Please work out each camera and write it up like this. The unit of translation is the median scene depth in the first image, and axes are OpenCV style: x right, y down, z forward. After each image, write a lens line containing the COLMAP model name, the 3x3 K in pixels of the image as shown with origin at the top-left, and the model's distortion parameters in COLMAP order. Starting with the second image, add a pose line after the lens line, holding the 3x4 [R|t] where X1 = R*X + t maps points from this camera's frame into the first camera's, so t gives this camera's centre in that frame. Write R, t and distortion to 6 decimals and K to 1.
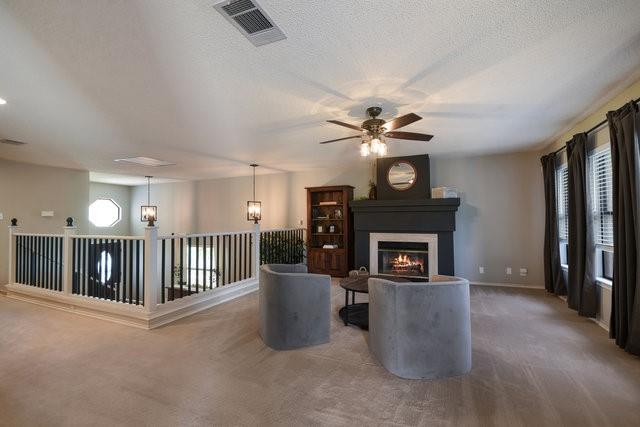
lens RADIAL K [[286.5, 0, 324.1], [0, 286.5, 207.4], [0, 0, 1]] dist [-0.001648, -0.000270]
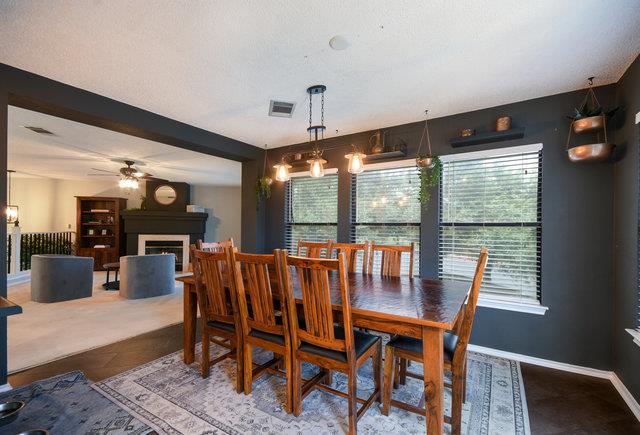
lens RADIAL K [[287.1, 0, 333.0], [0, 287.1, 225.8], [0, 0, 1]] dist [0.014815, -0.000043]
pose [[0.789615, 0.019003, 0.613308, 0.042274], [-0.045571, 0.998576, 0.027731, -0.030883], [-0.611908, -0.049846, 0.789357, -0.597365]]
